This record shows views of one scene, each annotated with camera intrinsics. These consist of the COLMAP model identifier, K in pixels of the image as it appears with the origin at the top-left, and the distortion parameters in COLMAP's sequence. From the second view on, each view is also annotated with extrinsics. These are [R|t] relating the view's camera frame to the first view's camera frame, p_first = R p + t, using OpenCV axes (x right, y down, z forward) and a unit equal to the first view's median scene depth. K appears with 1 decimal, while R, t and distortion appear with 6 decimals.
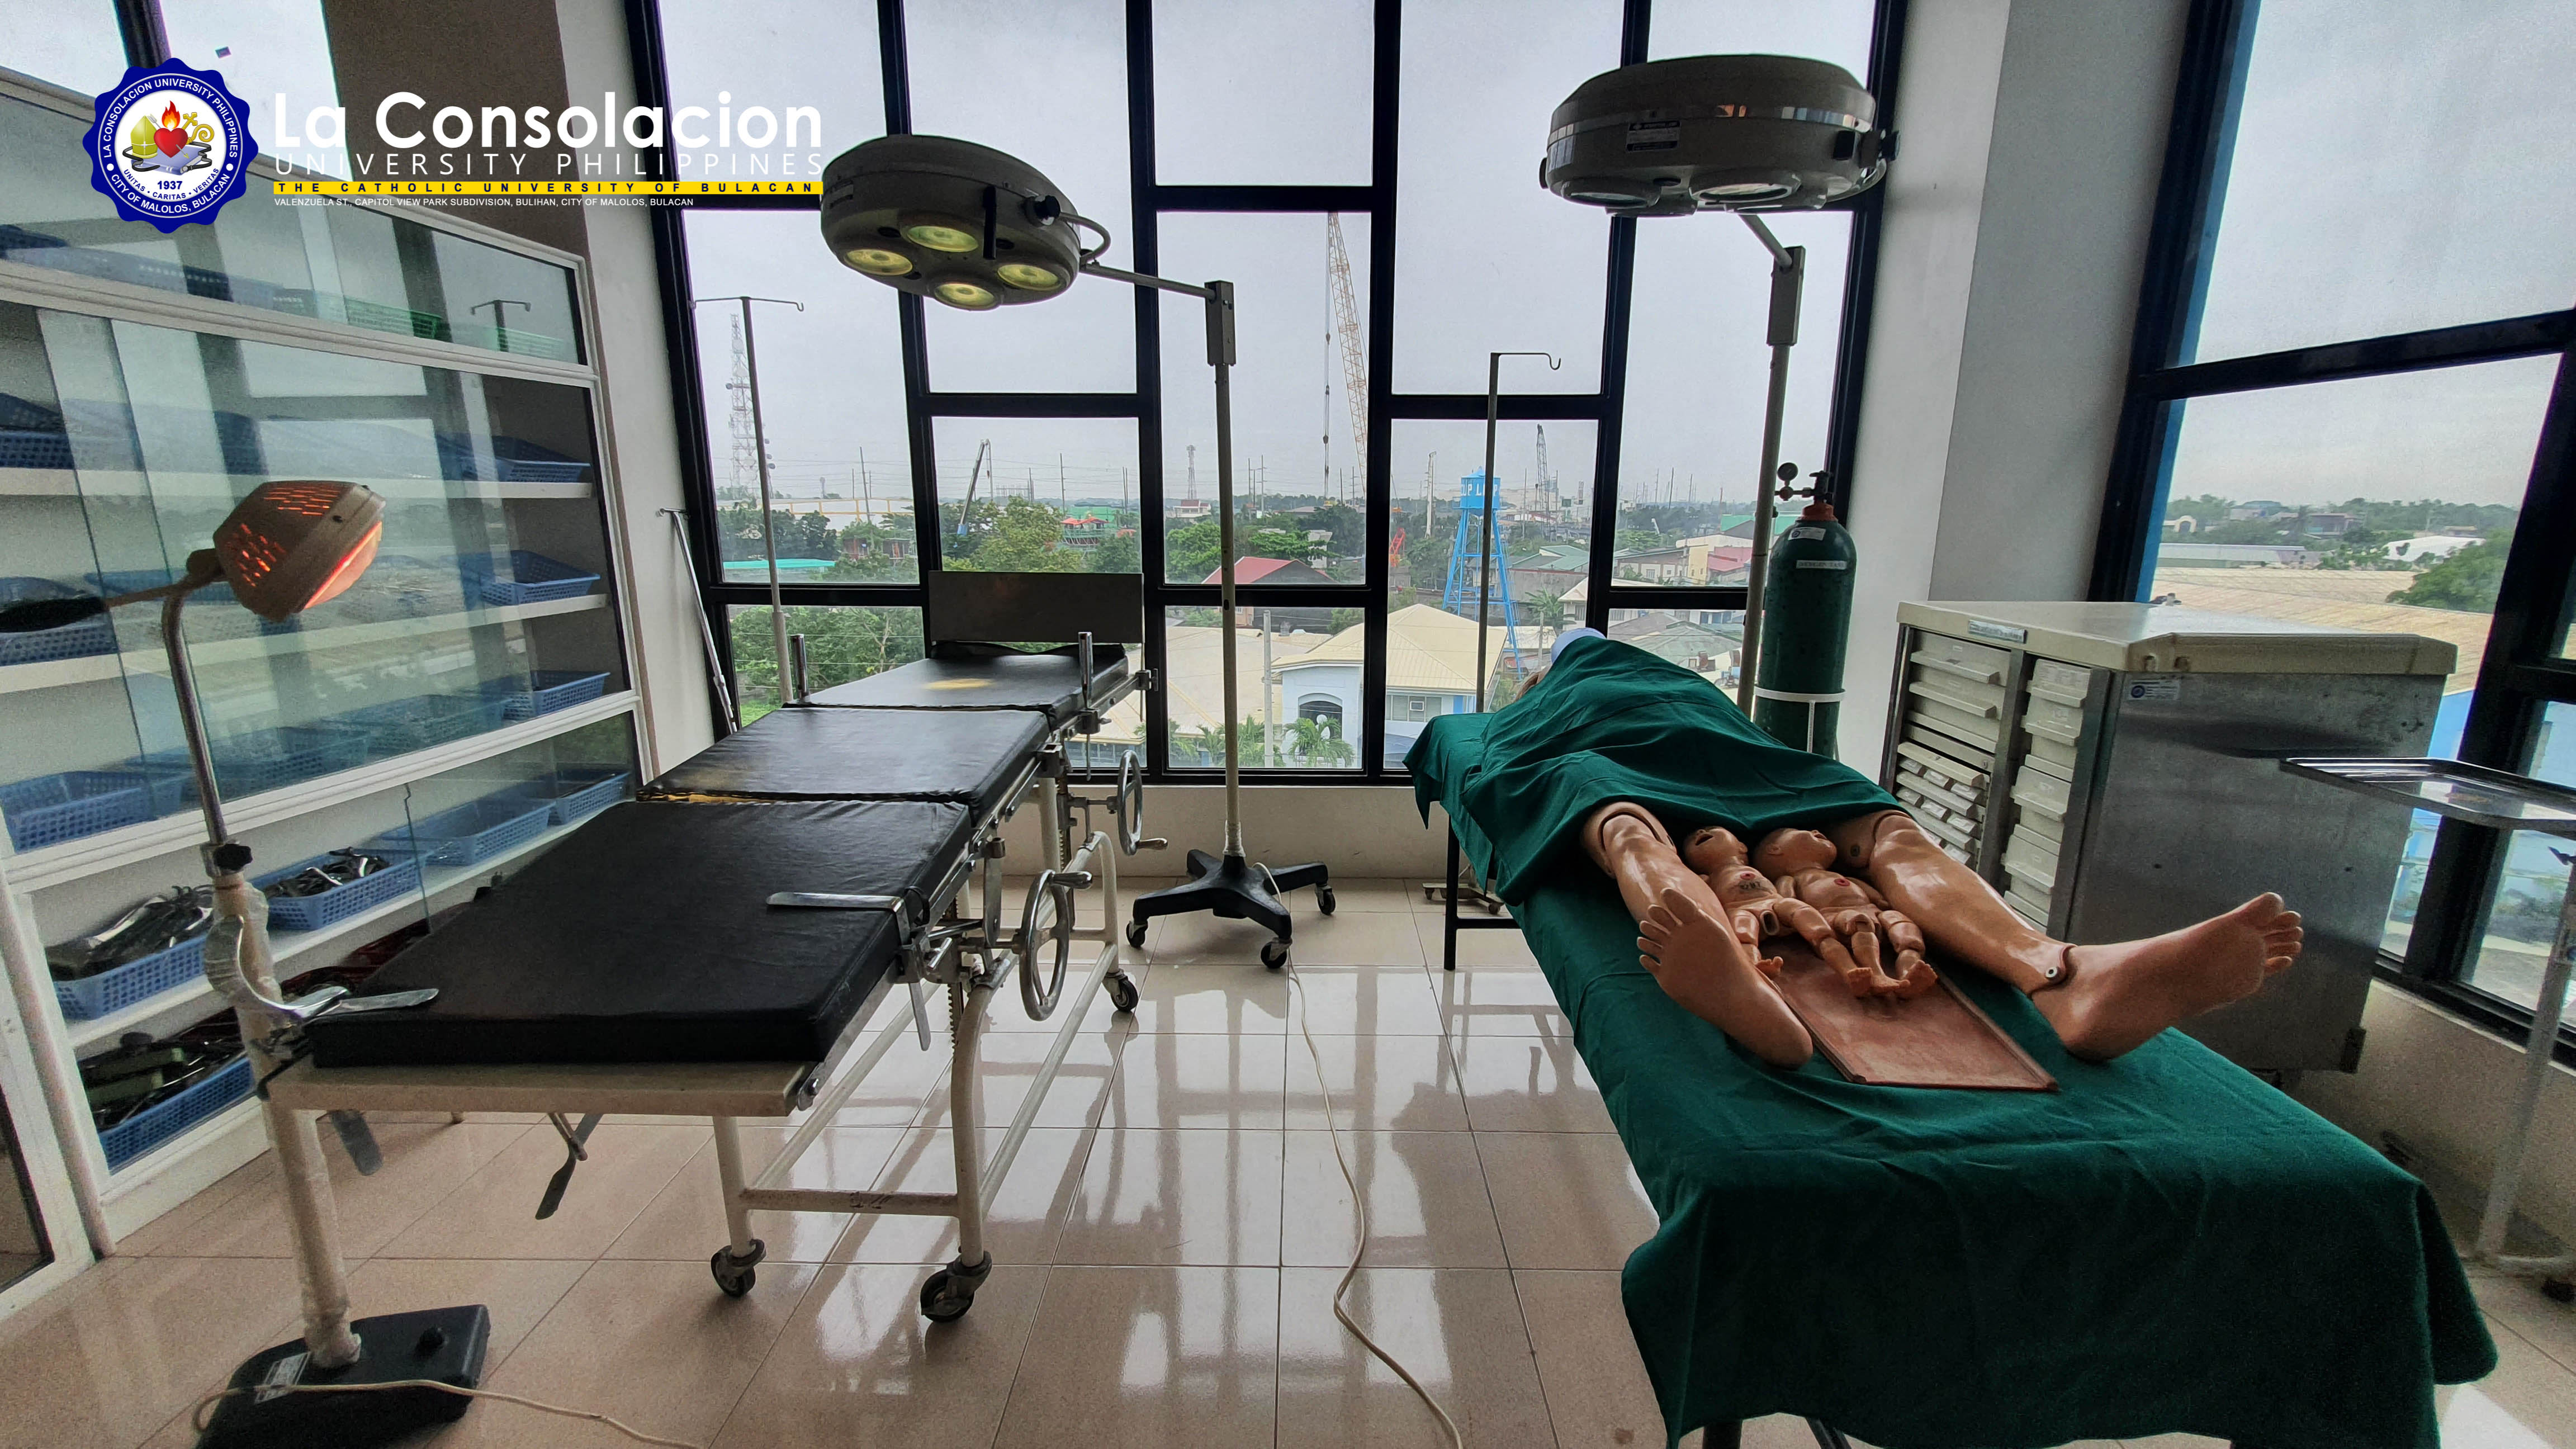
lens RADIAL K [[1046.4, 0, 1294.6], [0, 1046.4, 722.7], [0, 0, 1]] dist [0.000757, 0.000097]
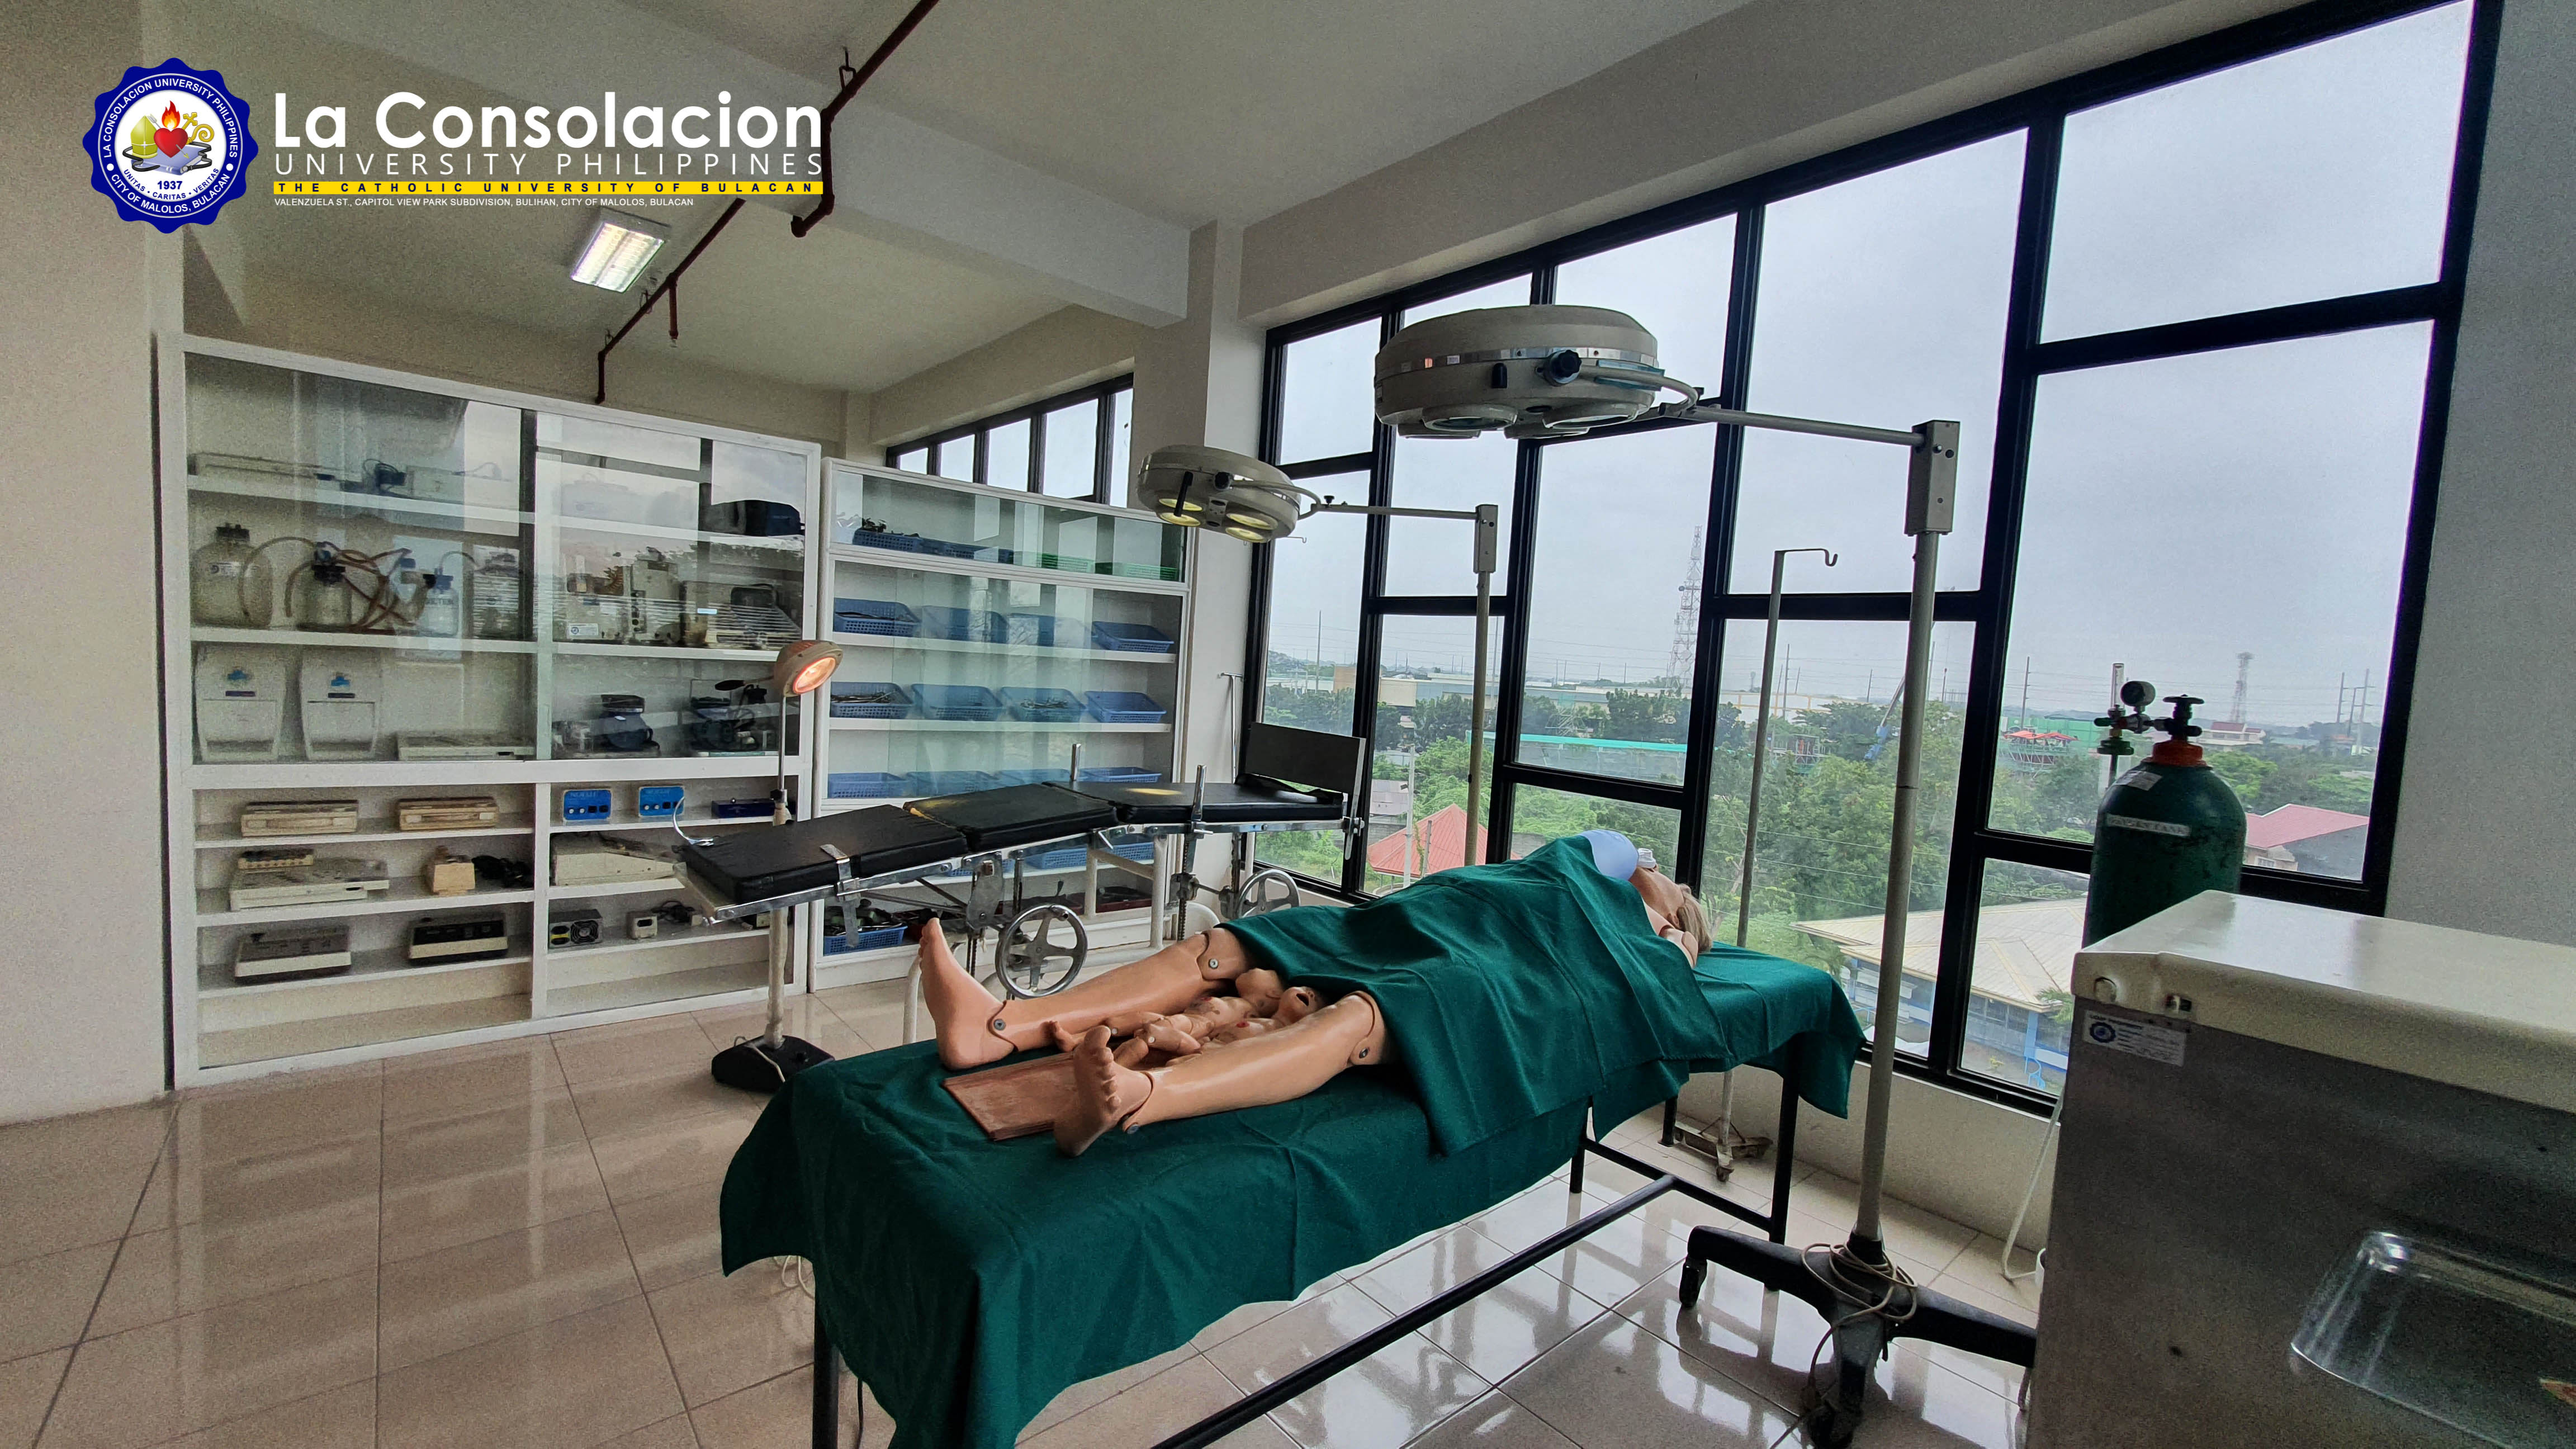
lens RADIAL K [[1046.4, 0, 1283.5], [0, 1046.4, 727.1], [0, 0, 1]] dist [0.000757, 0.000097]
pose [[0.658790, 0.086658, -0.747320, 0.626183], [-0.217903, 0.972744, -0.079292, -0.033790], [0.720080, 0.215080, 0.659717, 0.111536]]
